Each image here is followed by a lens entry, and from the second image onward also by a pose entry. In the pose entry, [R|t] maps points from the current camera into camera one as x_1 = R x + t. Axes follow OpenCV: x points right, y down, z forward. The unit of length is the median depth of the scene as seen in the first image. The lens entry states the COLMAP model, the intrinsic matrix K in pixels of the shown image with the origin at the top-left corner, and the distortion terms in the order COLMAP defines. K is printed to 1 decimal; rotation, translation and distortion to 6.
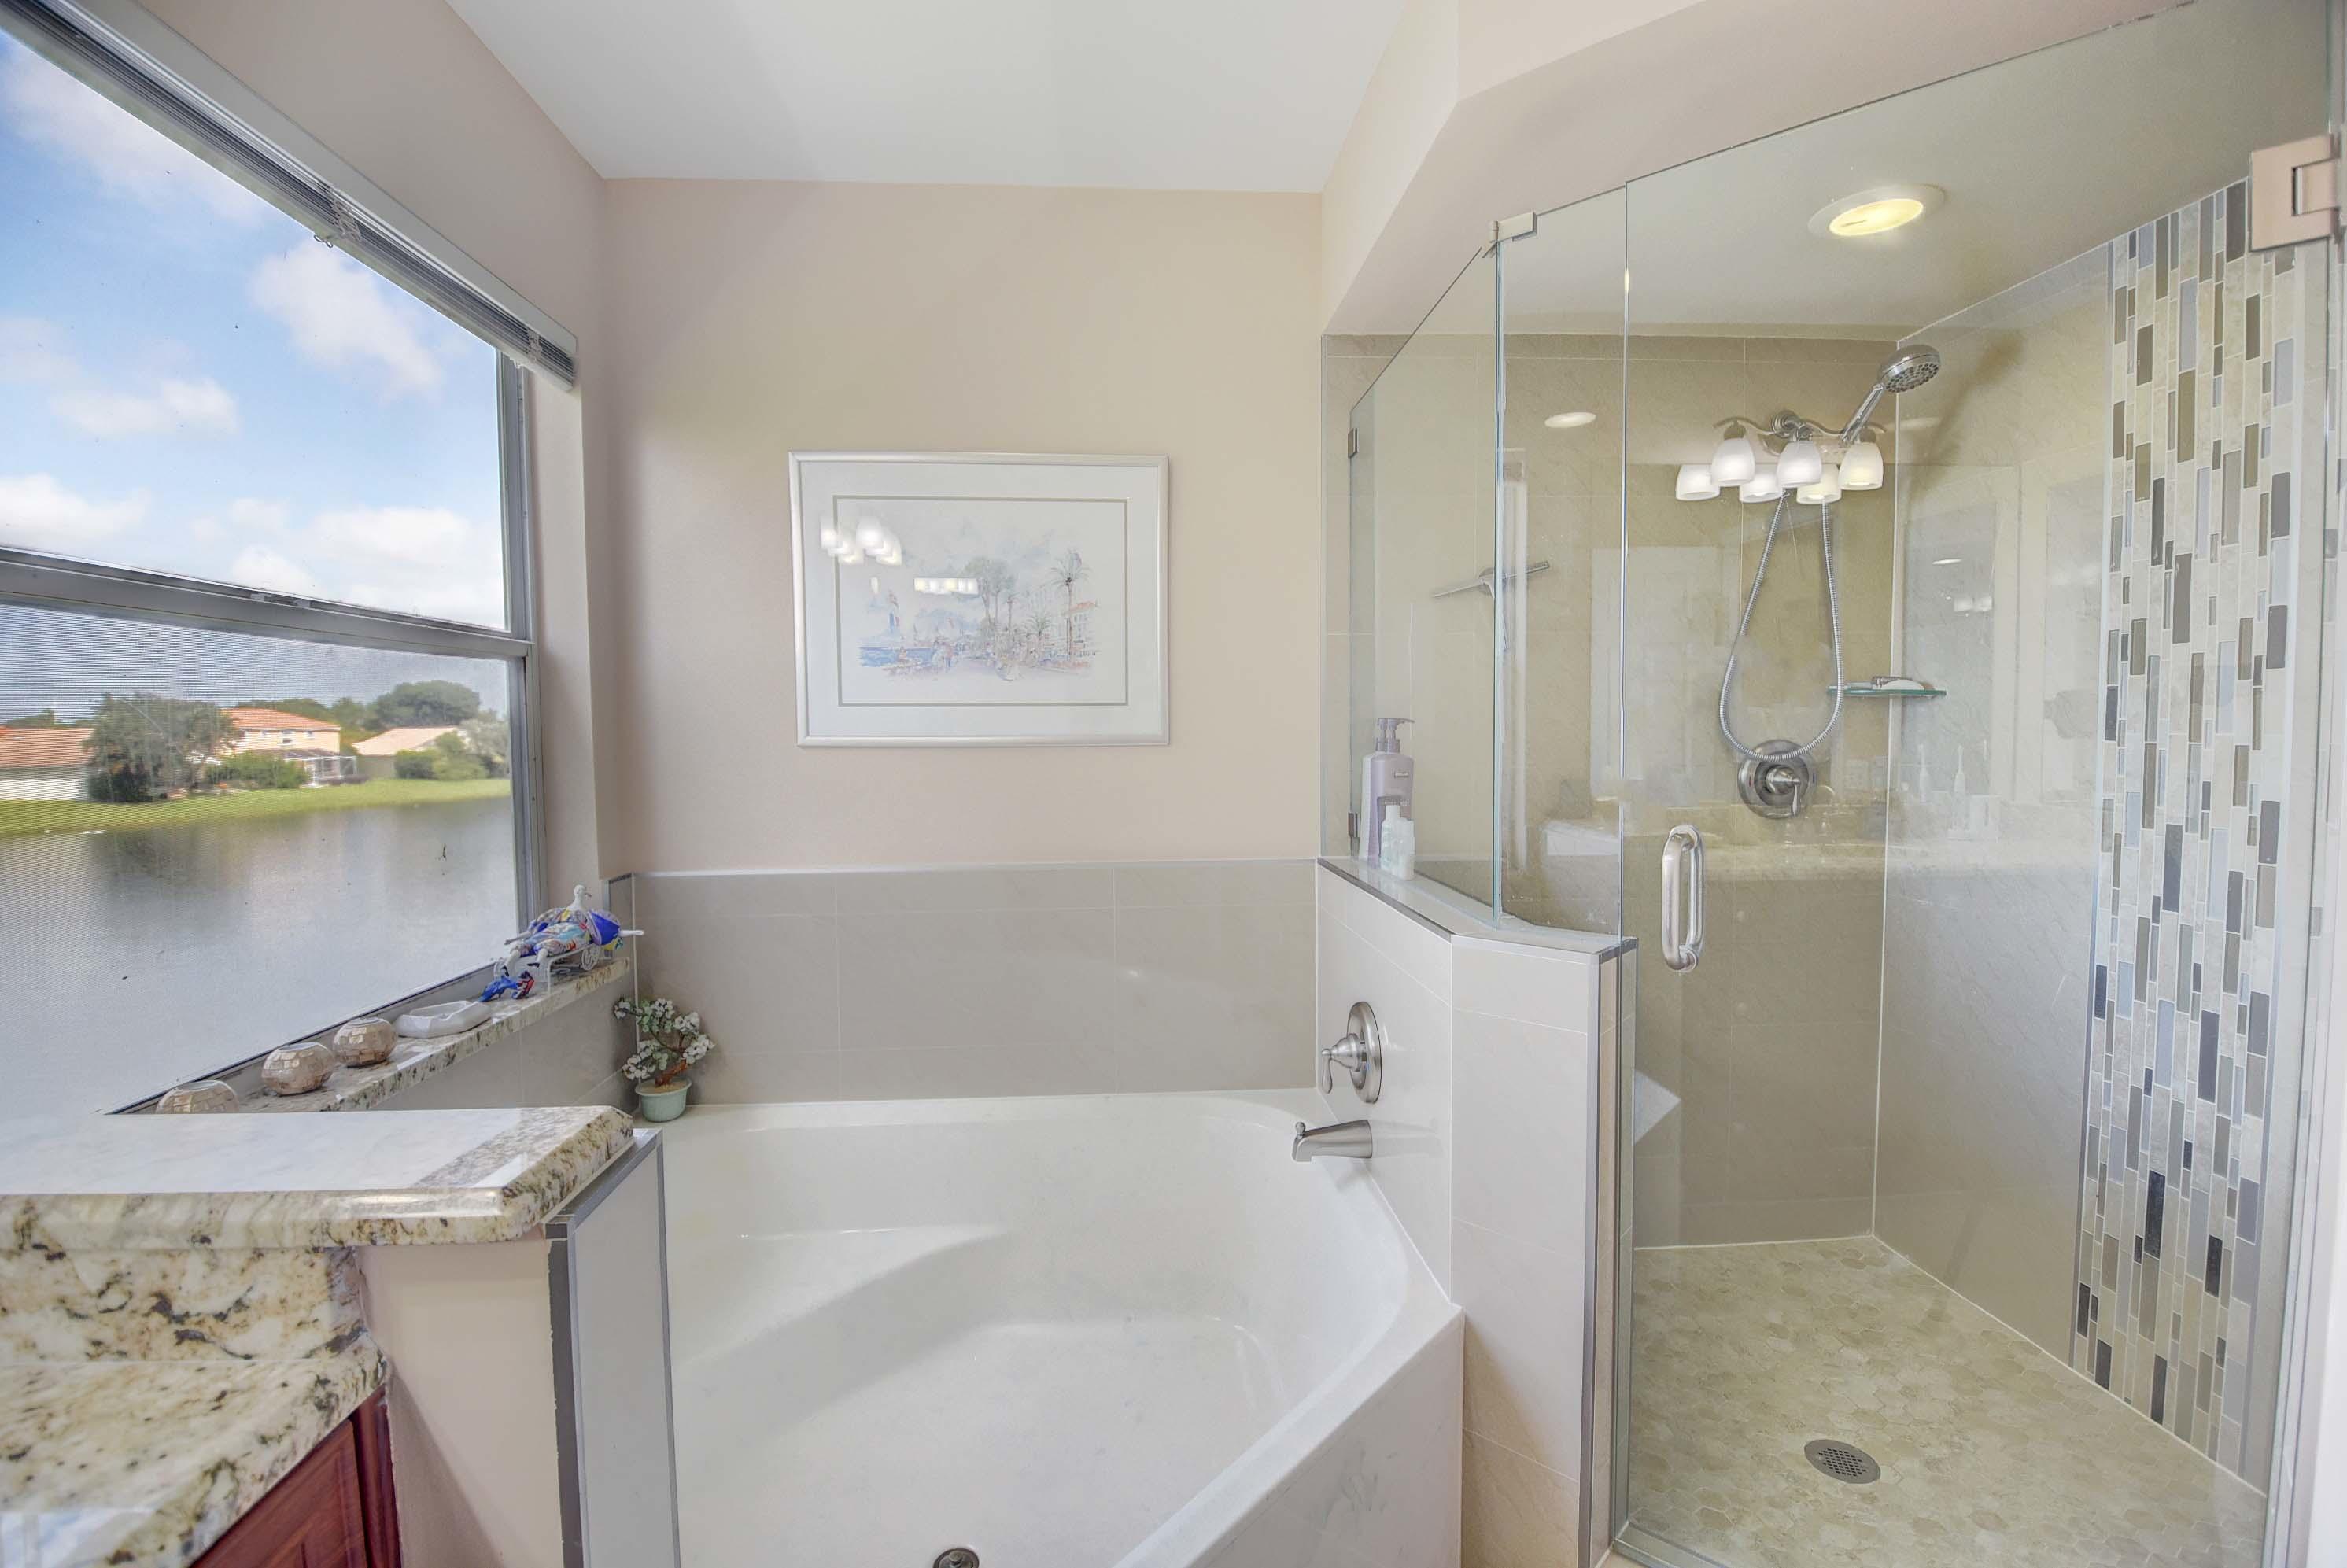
lens RADIAL K [[1045.8, 0, 1163.8], [0, 1045.8, 774.7], [0, 0, 1]] dist [0.011982, -0.021181]
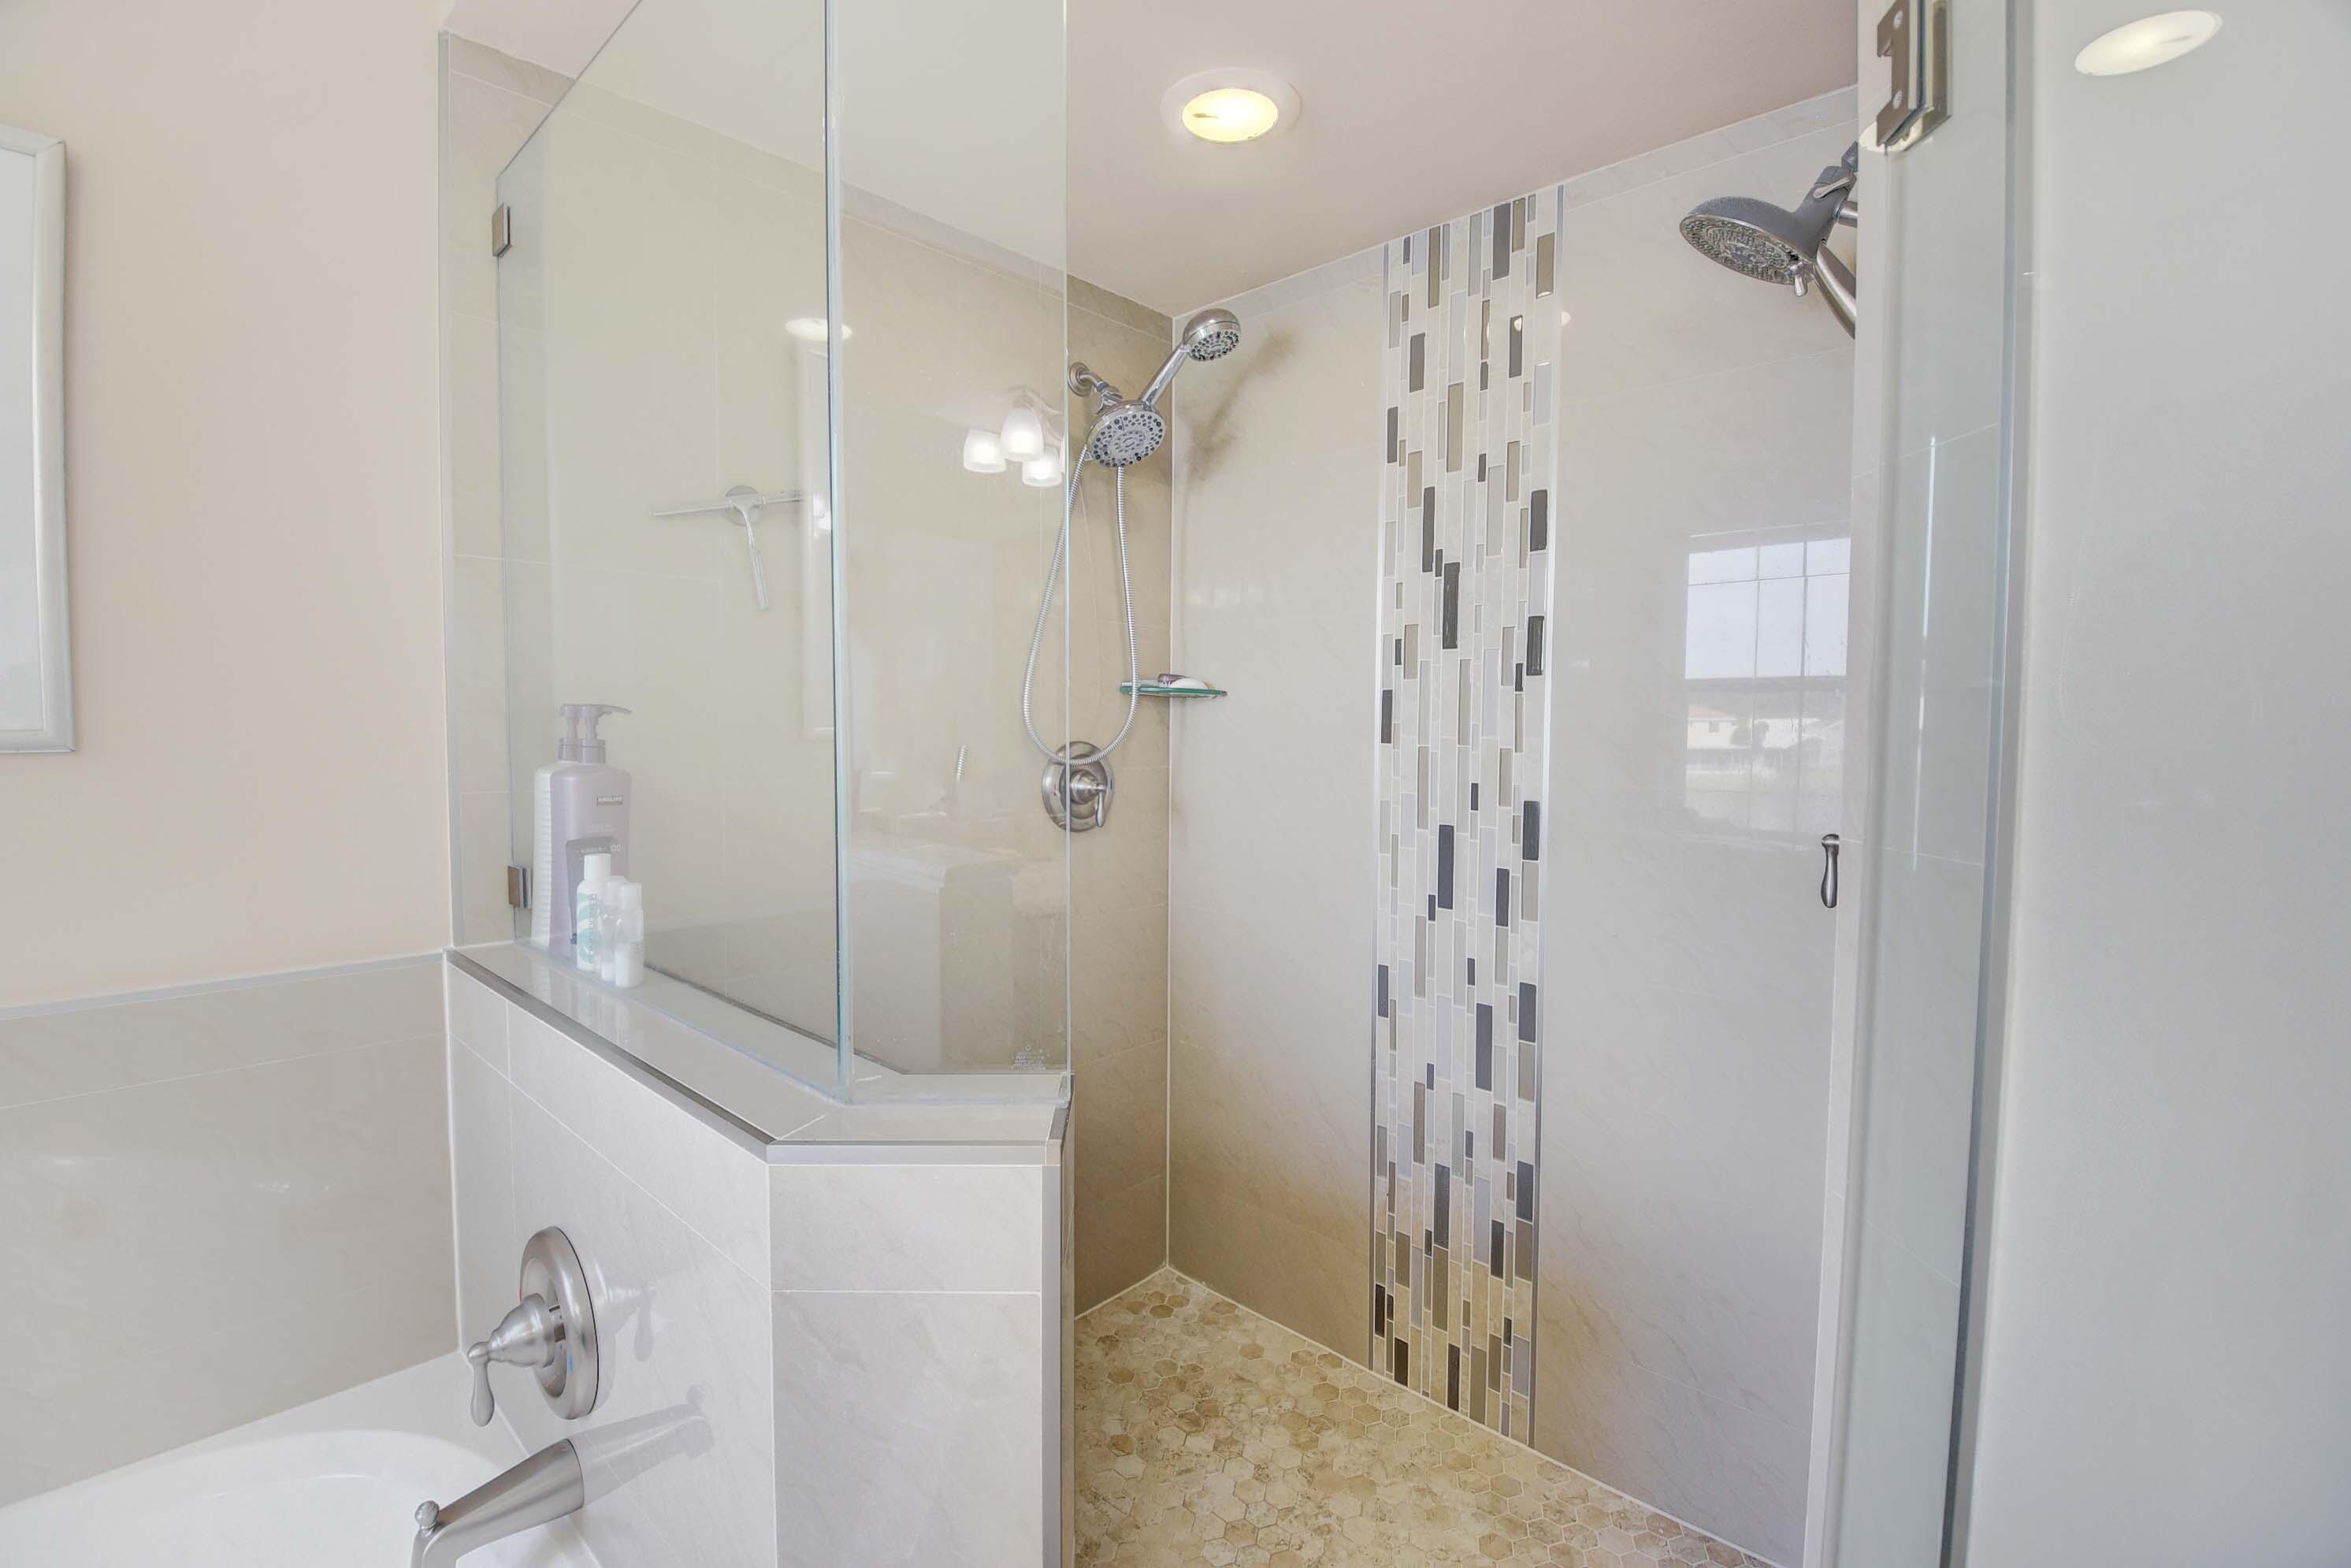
lens RADIAL K [[1062.7, 0, 1187.7], [0, 1062.7, 778.9], [0, 0, 1]] dist [0.001651, -0.014656]
pose [[0.729516, -0.022980, 0.683578, 0.061931], [0.018362, 0.999733, 0.014012, -0.016354], [-0.683718, 0.002330, 0.729743, 0.381128]]
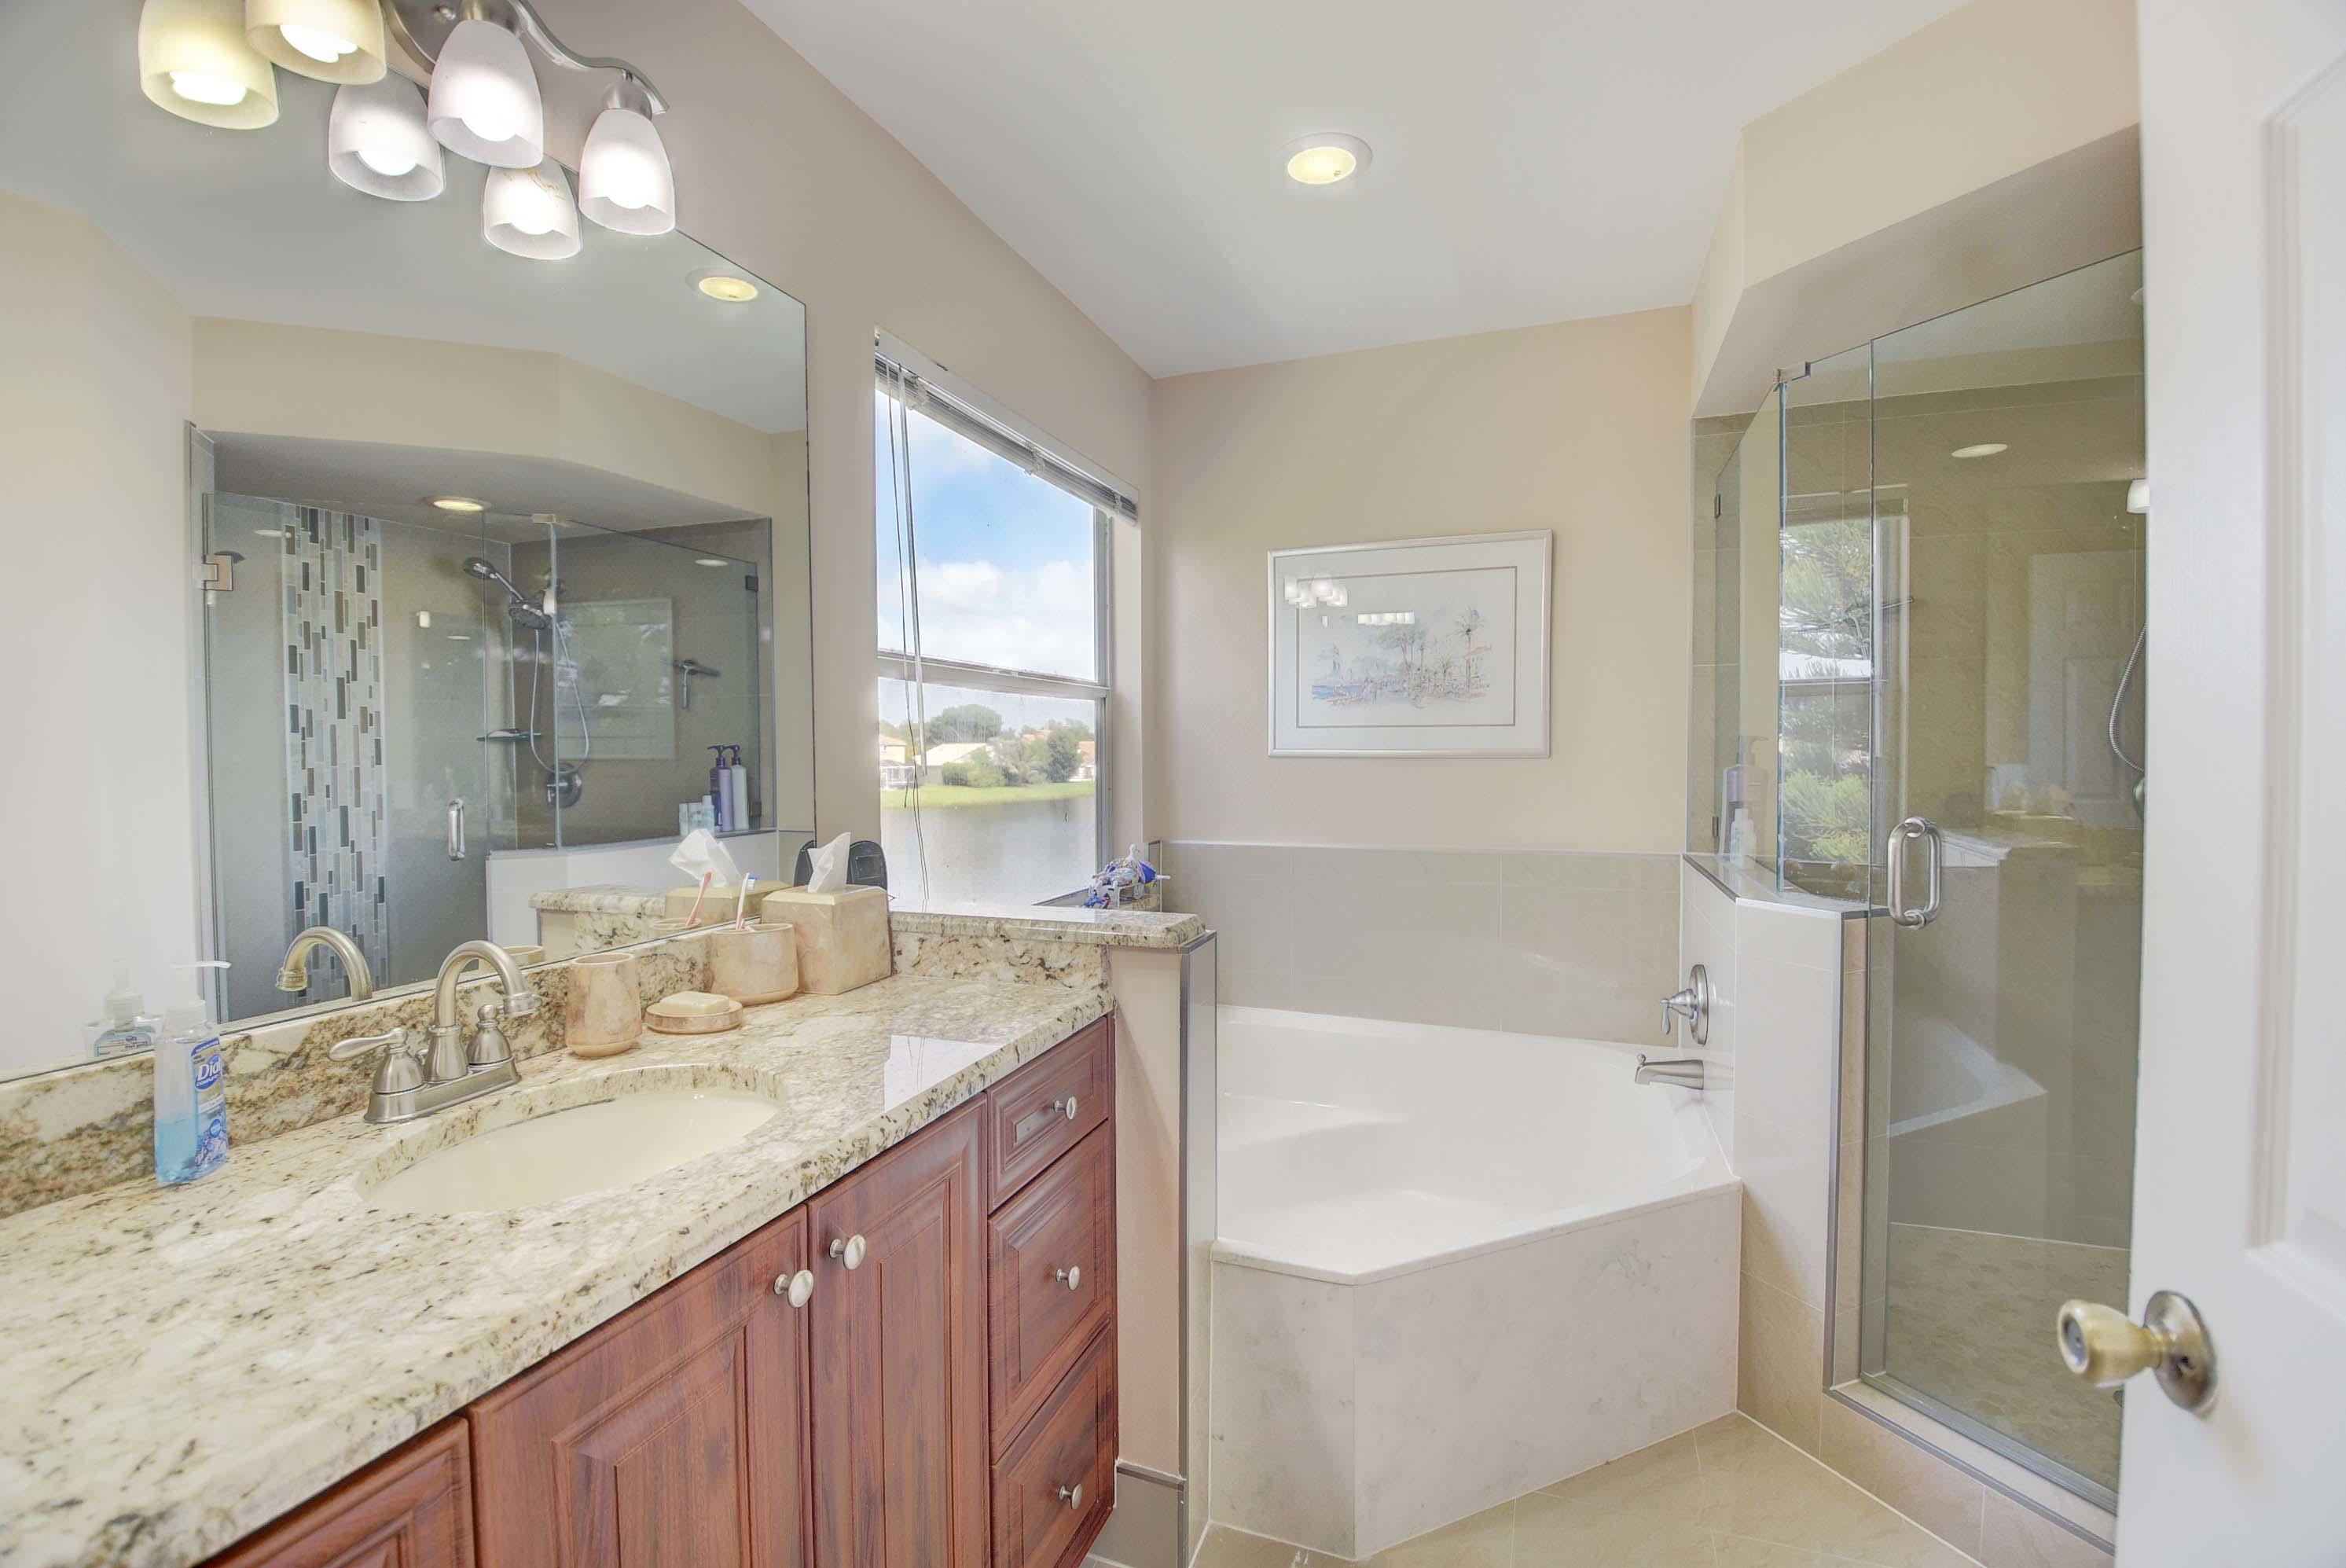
lens RADIAL K [[1045.5, 0, 1163.3], [0, 1045.5, 774.7], [0, 0, 1]] dist [0.011982, -0.021181]
pose [[0.911793, 0.015372, -0.410362, 0.117924], [-0.022217, 0.999682, -0.011918, 0.020831], [0.410048, 0.019984, 0.911845, -0.402291]]
